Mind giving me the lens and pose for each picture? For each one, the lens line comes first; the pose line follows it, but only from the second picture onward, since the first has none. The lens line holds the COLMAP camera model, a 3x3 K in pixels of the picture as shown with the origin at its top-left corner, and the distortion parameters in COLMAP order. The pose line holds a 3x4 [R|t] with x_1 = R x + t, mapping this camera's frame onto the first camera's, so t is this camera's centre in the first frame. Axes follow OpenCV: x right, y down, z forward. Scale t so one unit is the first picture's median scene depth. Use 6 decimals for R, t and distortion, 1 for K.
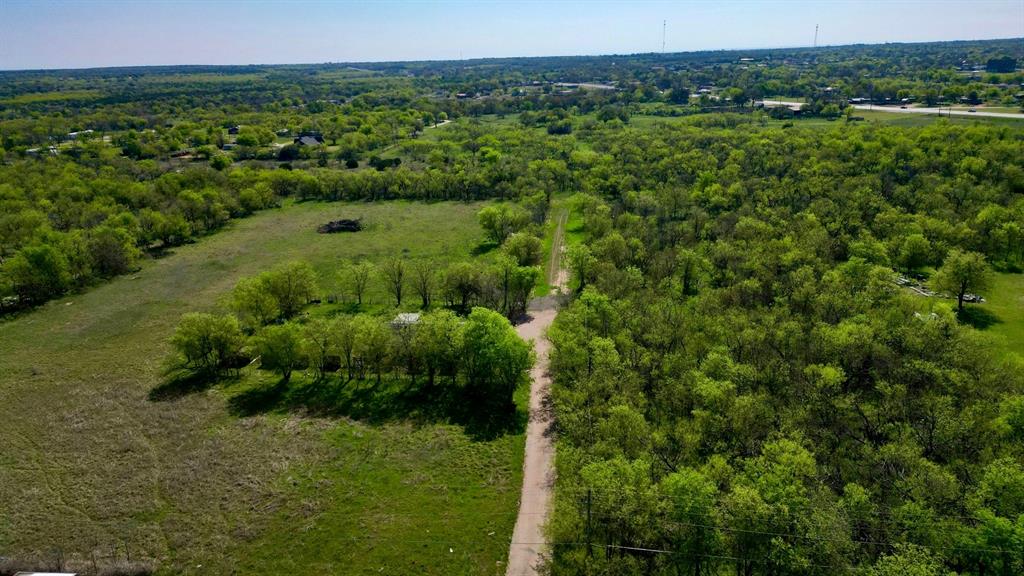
lens RADIAL K [[747.0, 0, 512.0], [0, 747.0, 288.0], [0, 0, 1]] dist [0.006929, -0.001368]
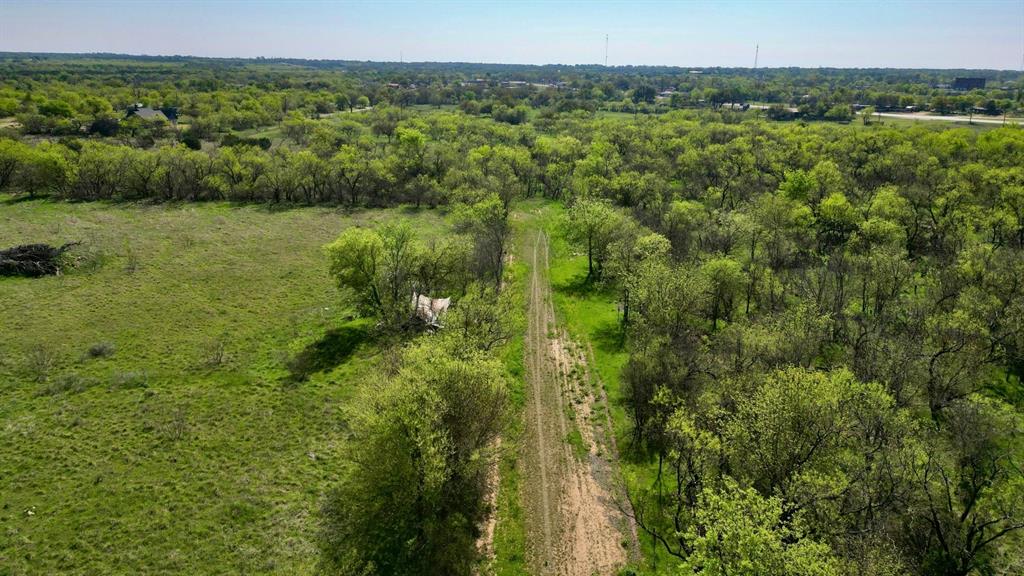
lens RADIAL K [[747.0, 0, 512.0], [0, 747.0, 288.0], [0, 0, 1]] dist [0.006929, -0.001368]
pose [[0.996188, 0.025085, 0.083550, 0.010324], [-0.024126, 0.999631, -0.012467, -0.054670], [-0.083832, 0.010403, 0.996426, 0.447922]]
